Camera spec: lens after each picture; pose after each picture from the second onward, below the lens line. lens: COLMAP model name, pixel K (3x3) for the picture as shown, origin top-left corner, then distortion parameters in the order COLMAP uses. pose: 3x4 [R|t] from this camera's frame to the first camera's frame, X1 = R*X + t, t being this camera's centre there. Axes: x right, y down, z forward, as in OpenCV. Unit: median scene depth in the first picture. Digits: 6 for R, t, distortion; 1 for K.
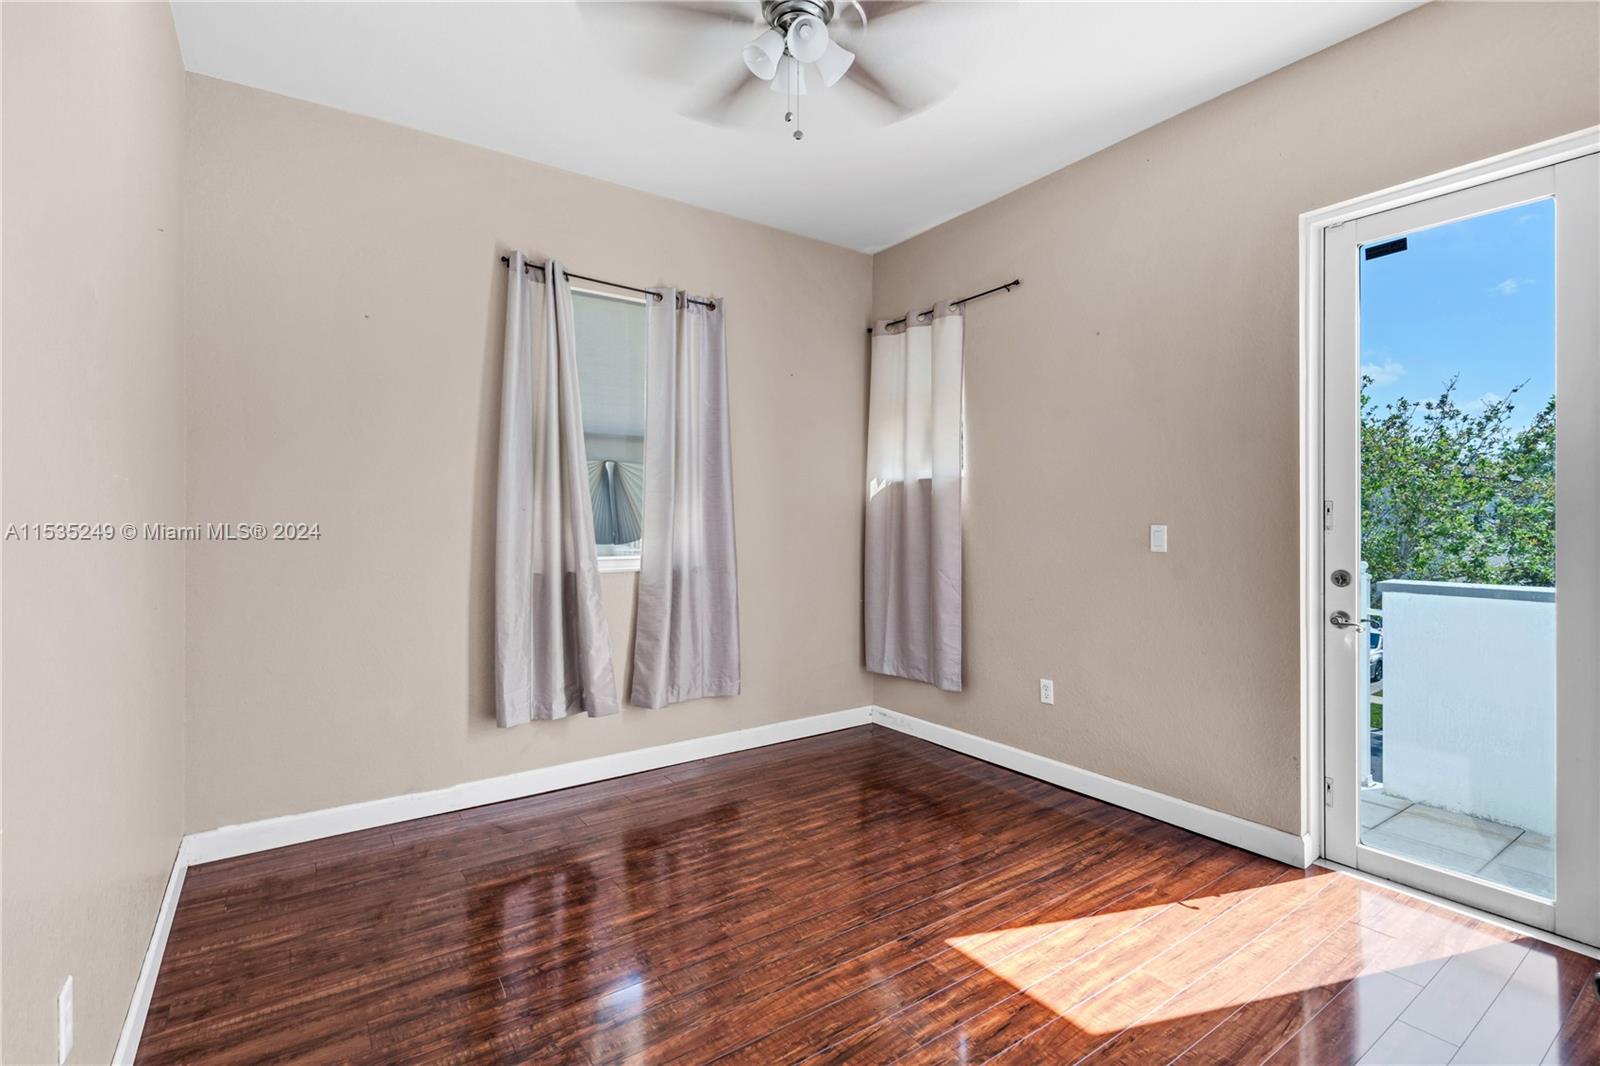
lens RADIAL K [[733.6, 0, 795.3], [0, 733.6, 523.7], [0, 0, 1]] dist [-0.000517, 0.001065]
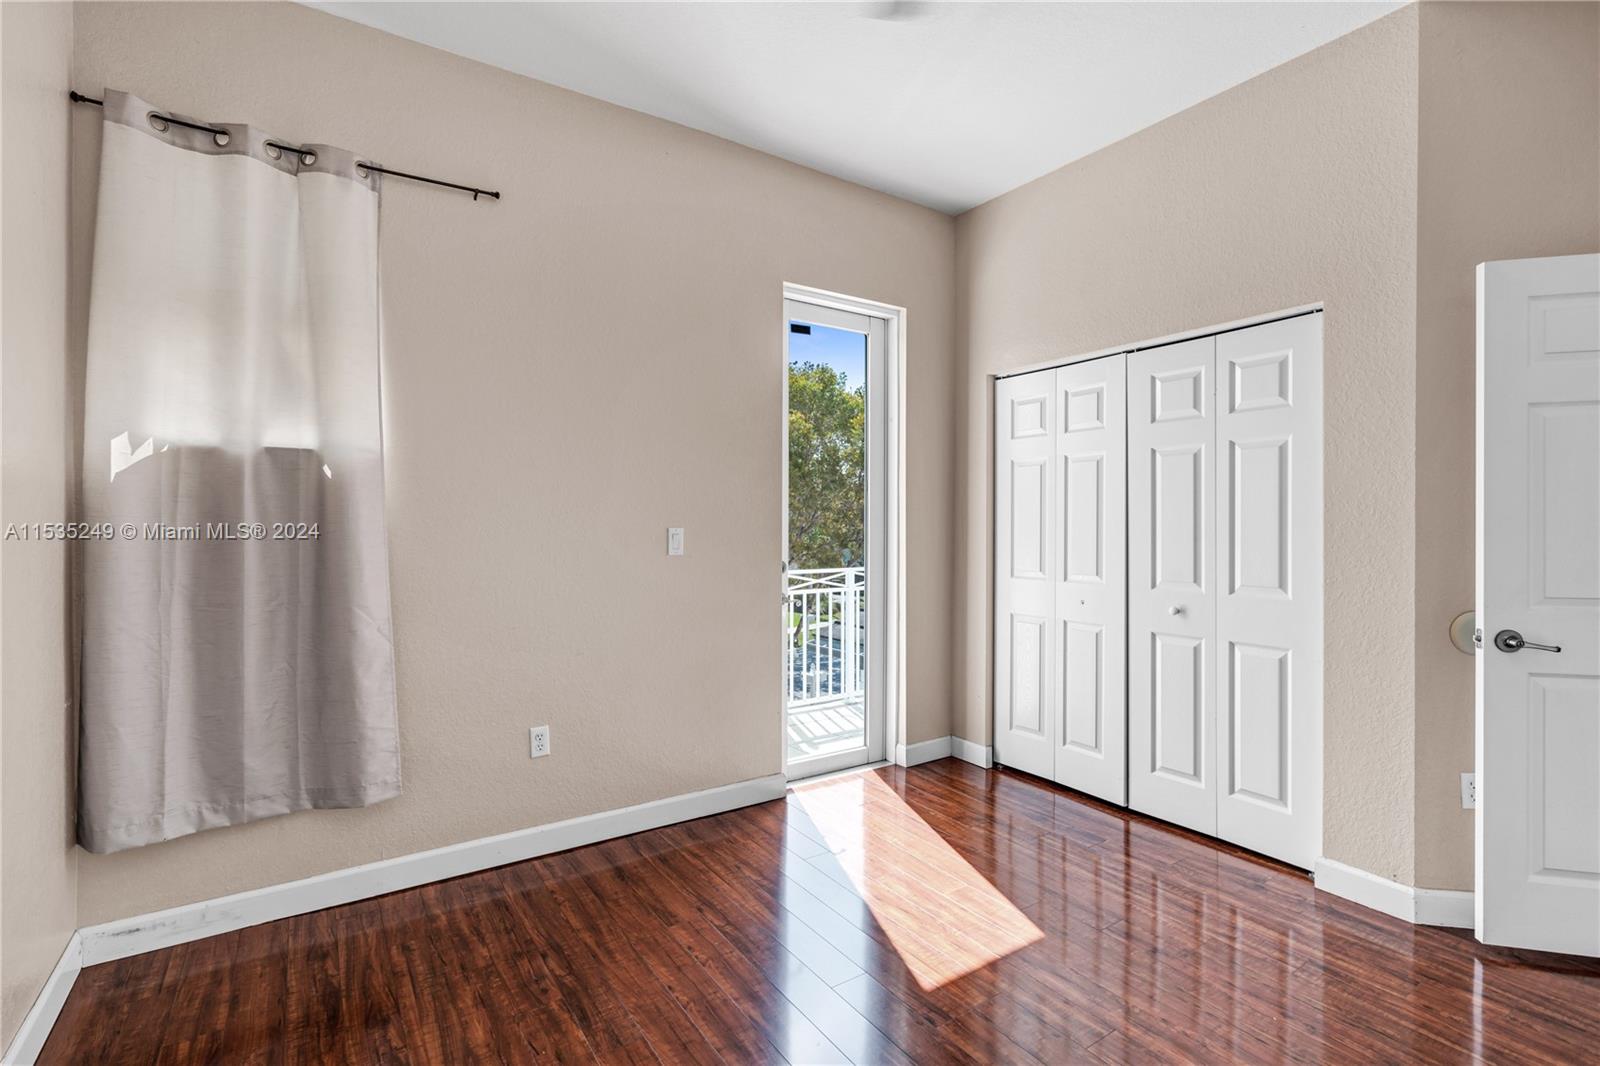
lens RADIAL K [[733.6, 0, 795.3], [0, 733.6, 530.5], [0, 0, 1]] dist [-0.000517, 0.001065]
pose [[0.026720, -0.013943, 0.999546, -0.430985], [0.001084, 0.999903, 0.013919, -0.007591], [-0.999642, 0.000711, 0.026732, 0.703299]]
